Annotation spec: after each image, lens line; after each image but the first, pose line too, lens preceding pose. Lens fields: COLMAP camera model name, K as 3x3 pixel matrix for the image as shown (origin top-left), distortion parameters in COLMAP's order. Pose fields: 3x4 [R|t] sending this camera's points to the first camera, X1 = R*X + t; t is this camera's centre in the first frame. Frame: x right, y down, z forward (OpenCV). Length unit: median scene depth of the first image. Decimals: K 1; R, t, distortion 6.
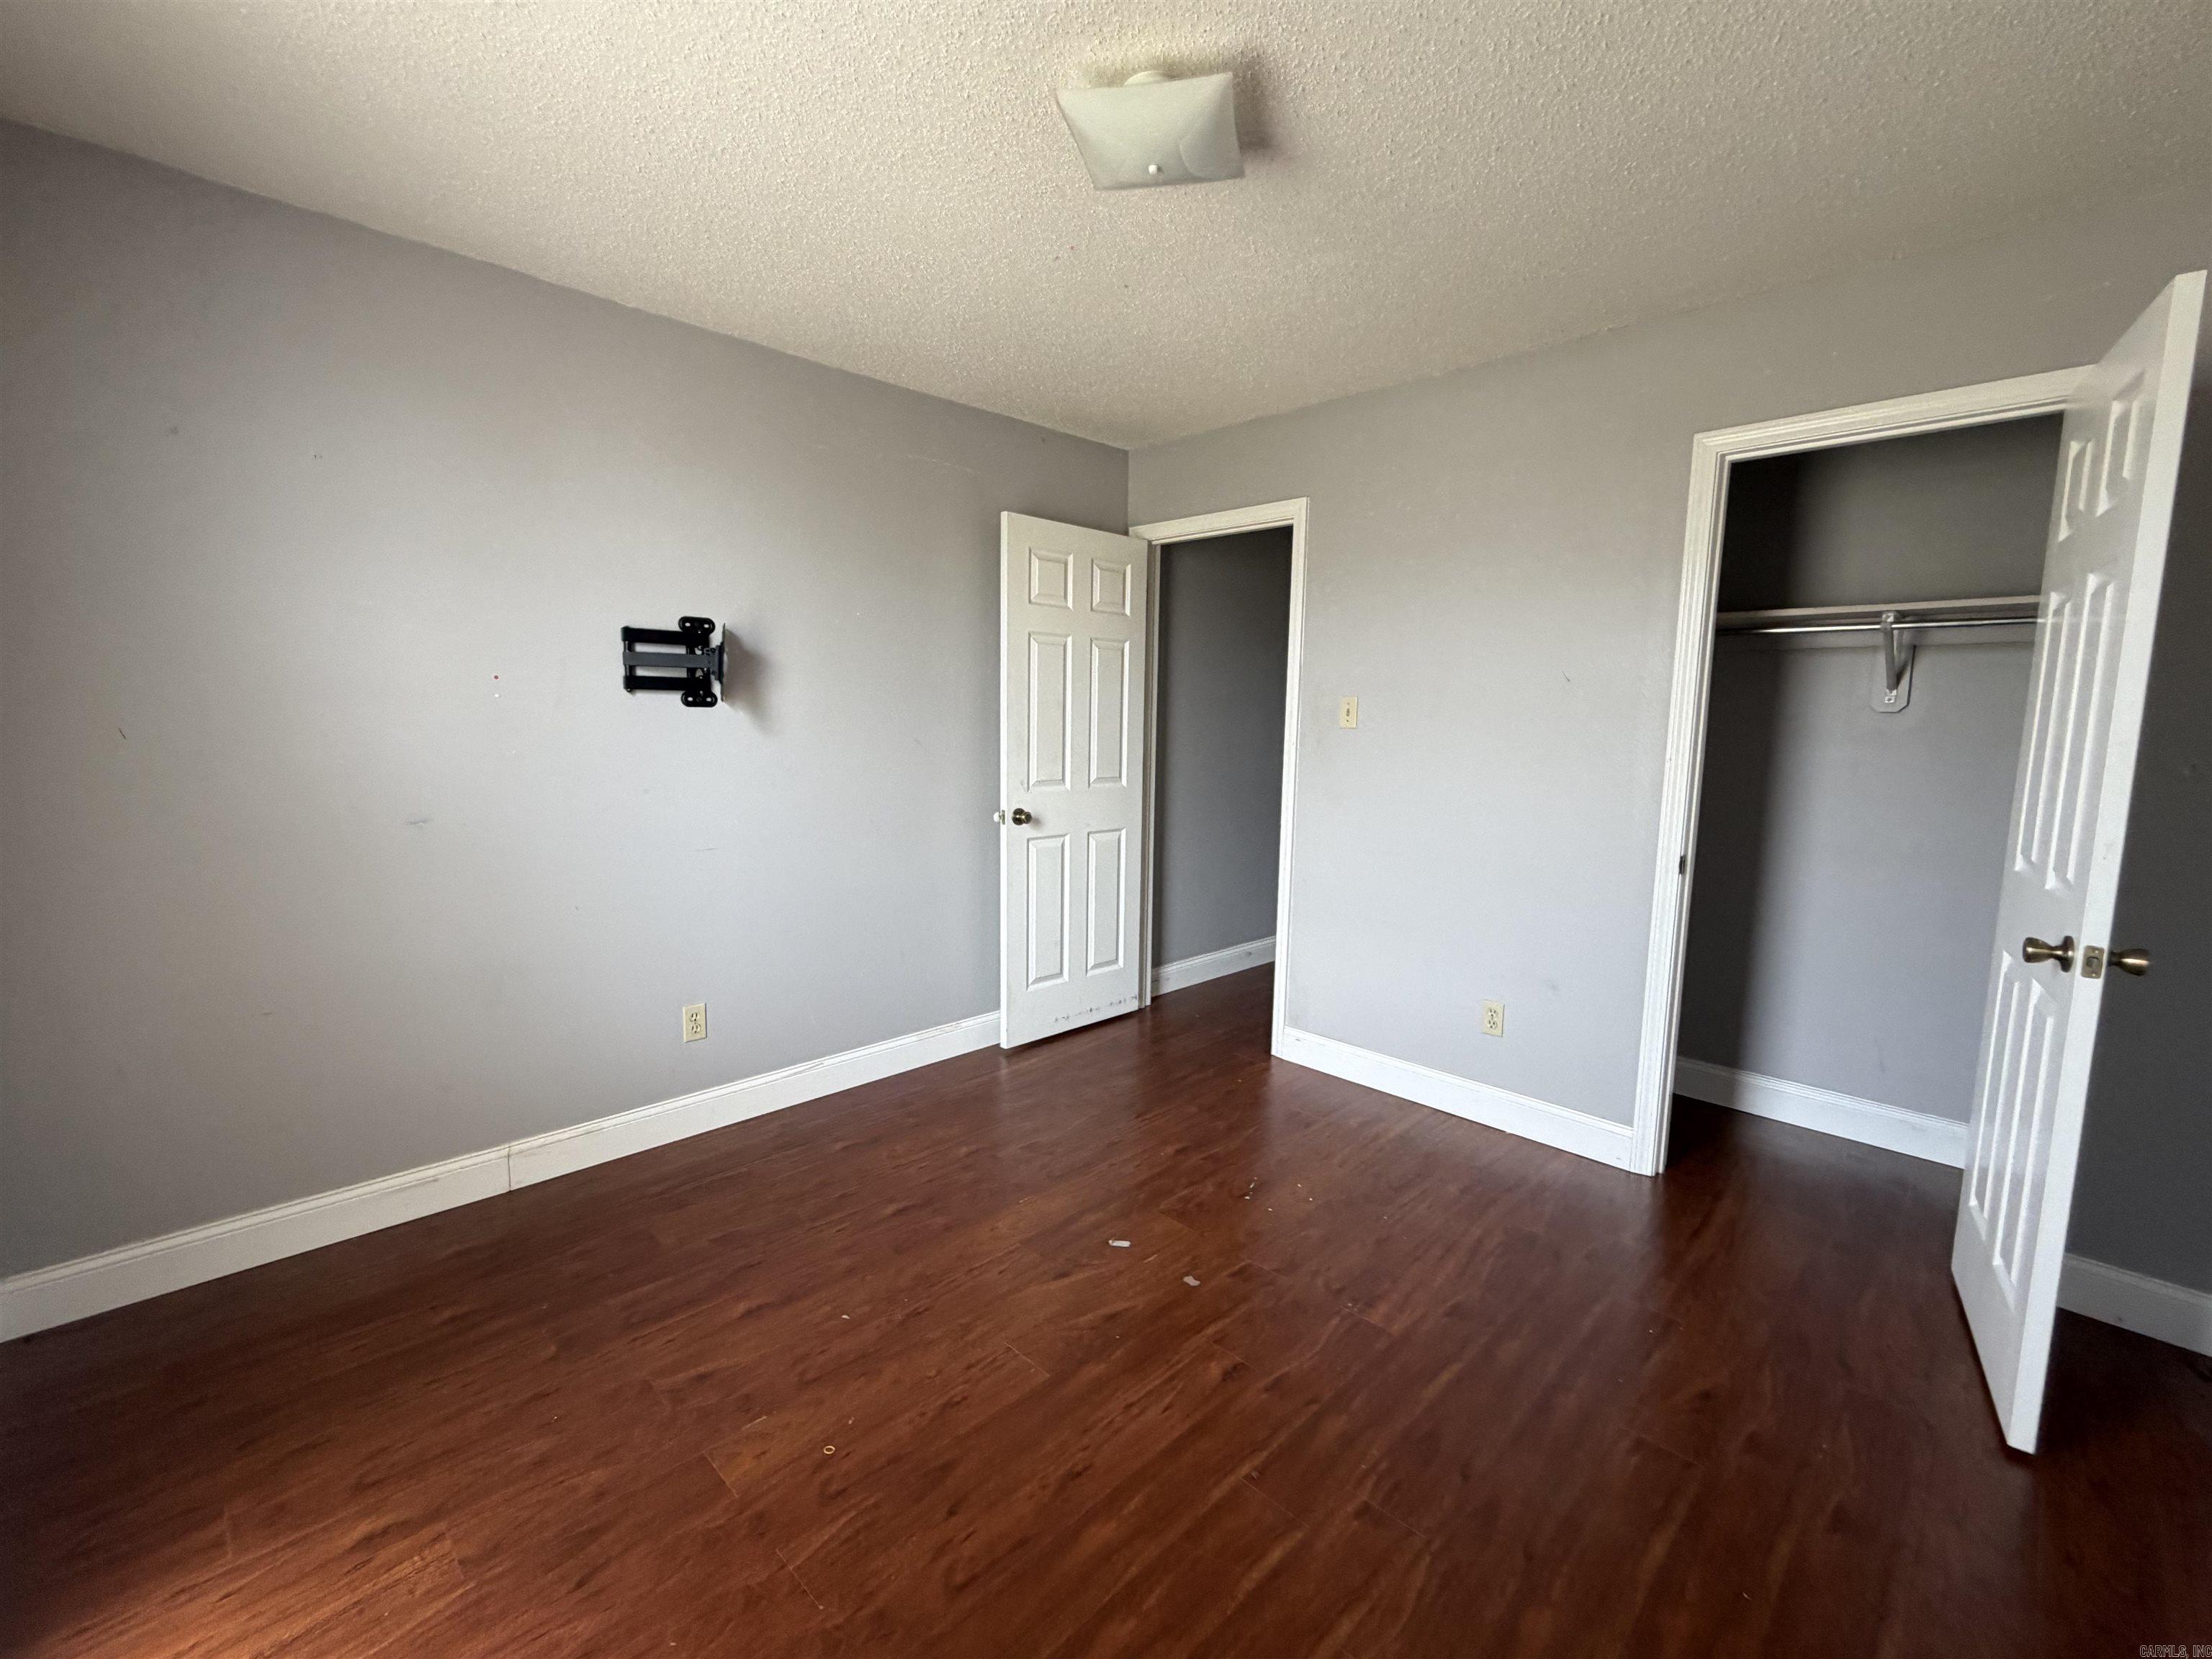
lens RADIAL K [[952.5, 0, 1108.7], [0, 952.5, 830.4], [0, 0, 1]] dist [0.000362, 0.000397]
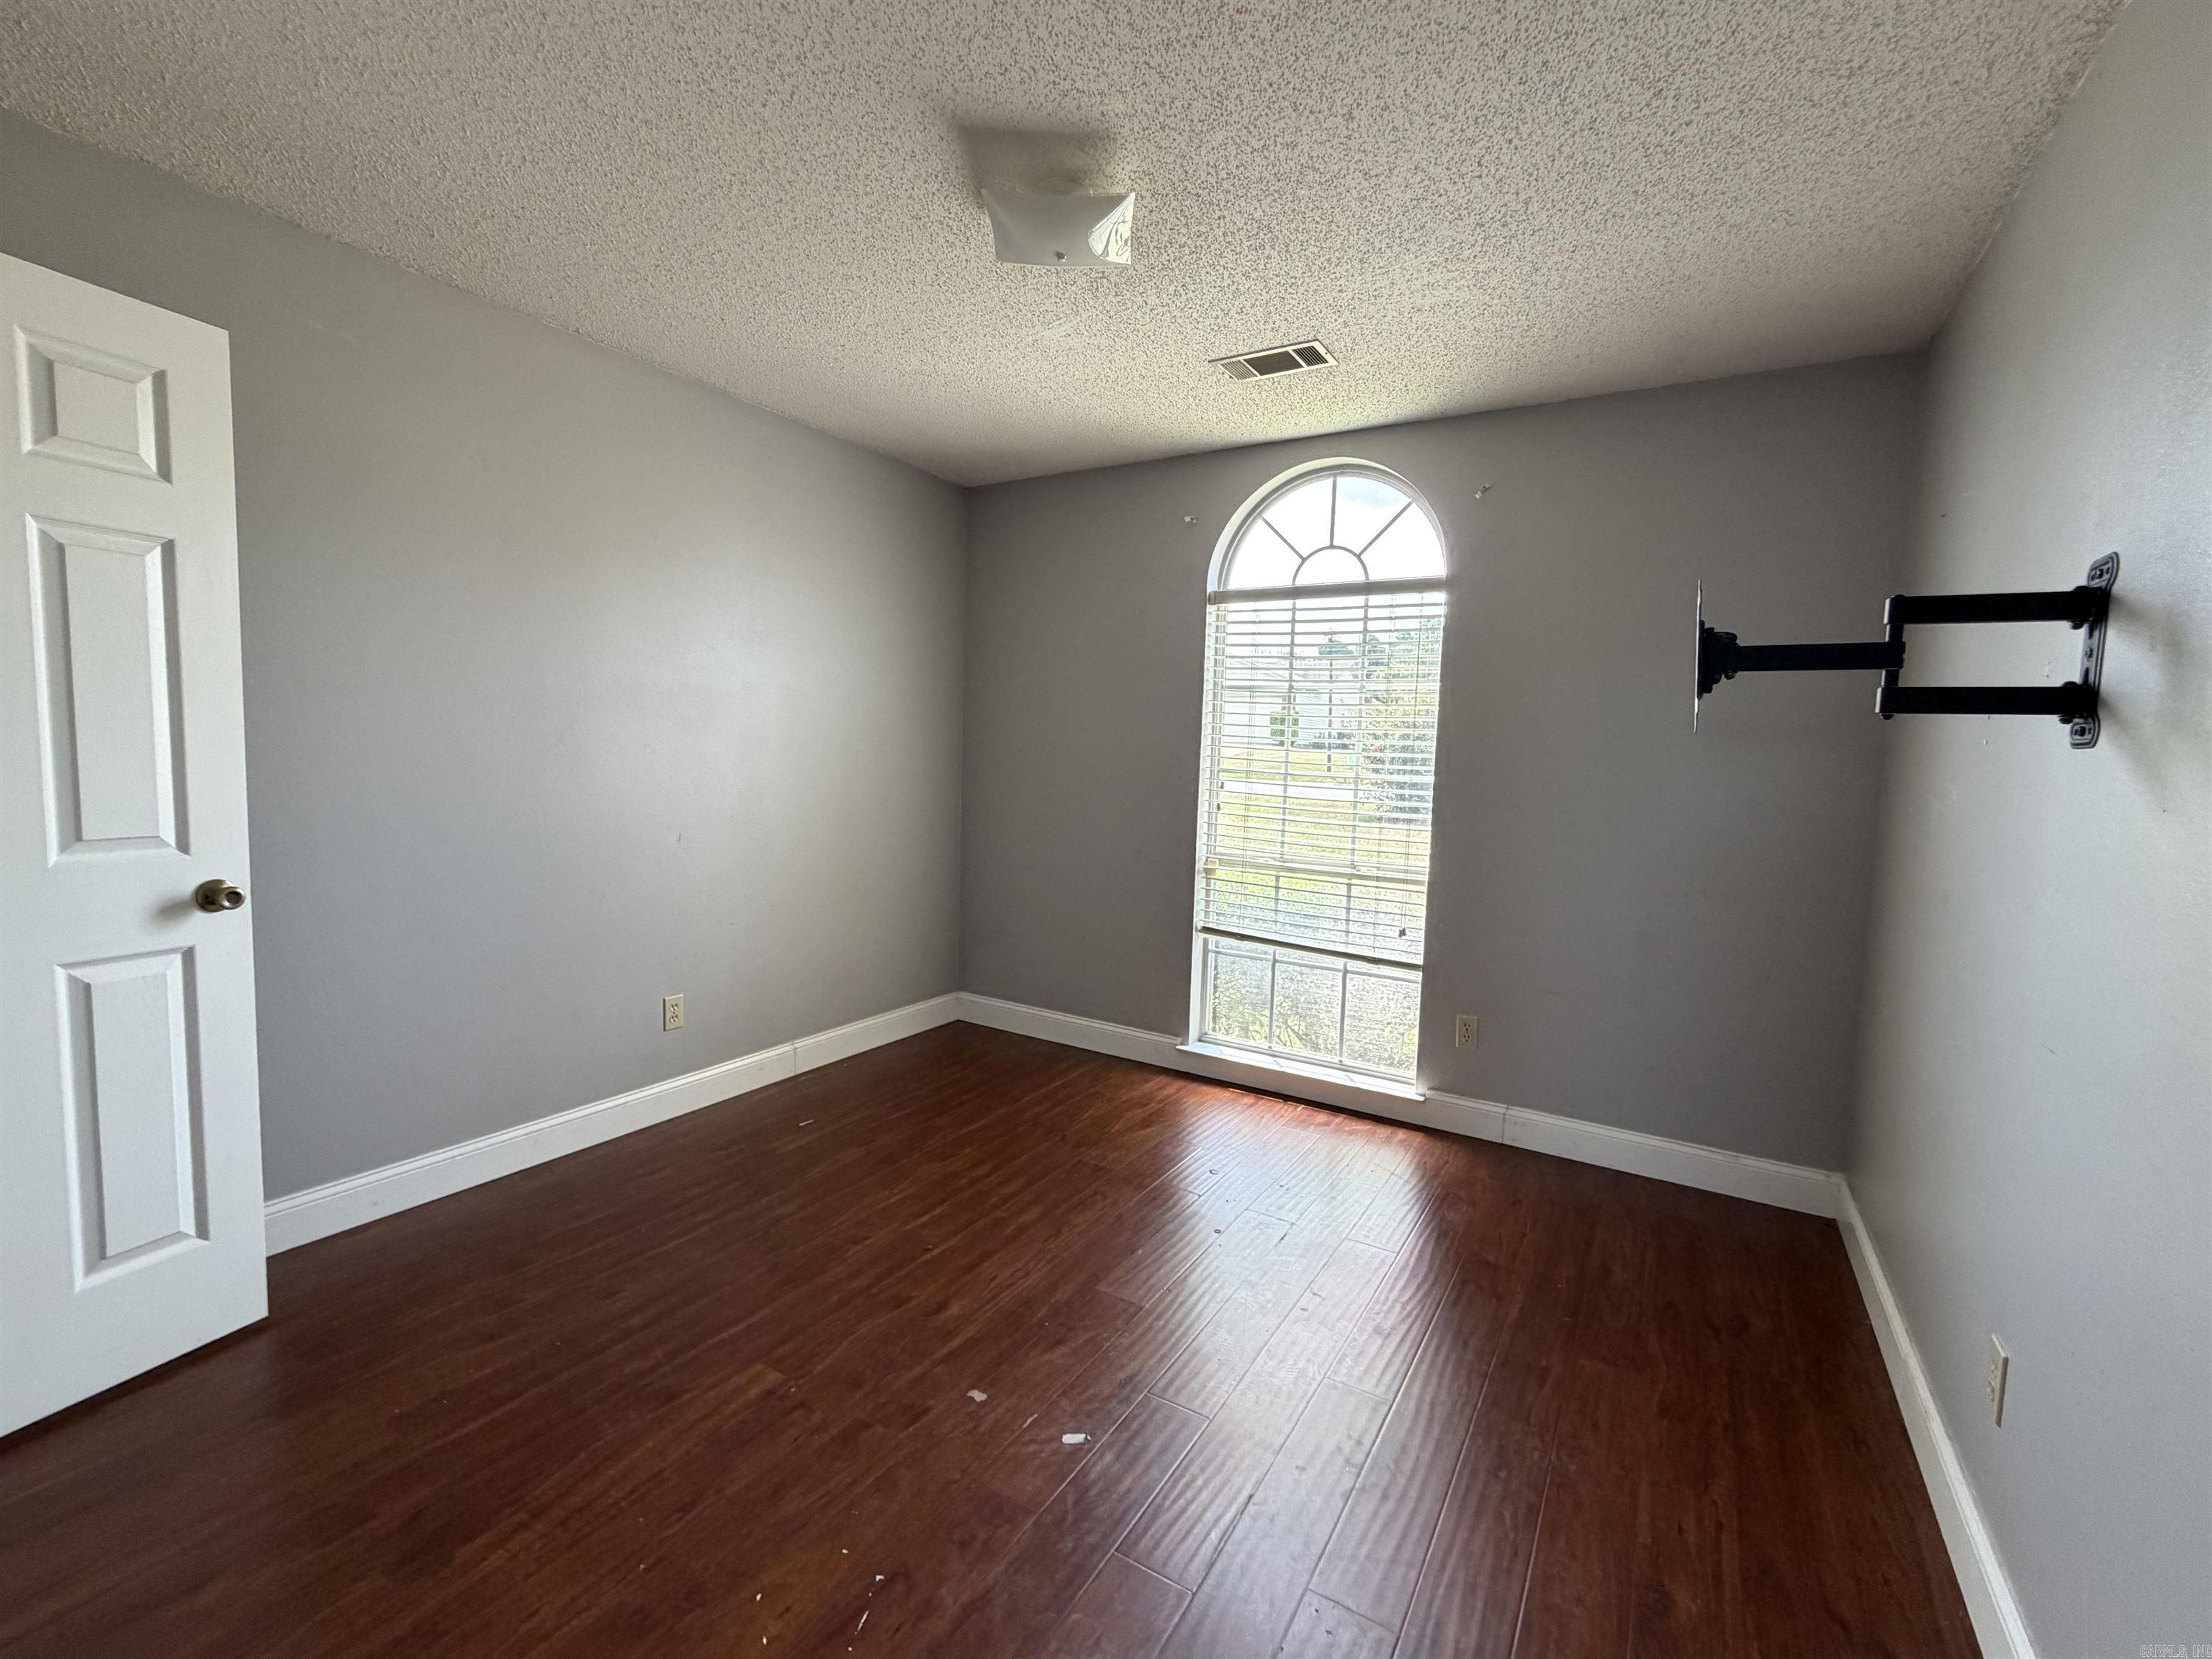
lens RADIAL K [[952.5, 0, 1108.7], [0, 952.5, 830.4], [0, 0, 1]] dist [0.000362, 0.000397]
pose [[-0.971581, -0.029679, -0.234839, 0.202789], [-0.078669, 0.976201, 0.202096, -0.207825], [0.223252, 0.214827, -0.950793, 1.867171]]
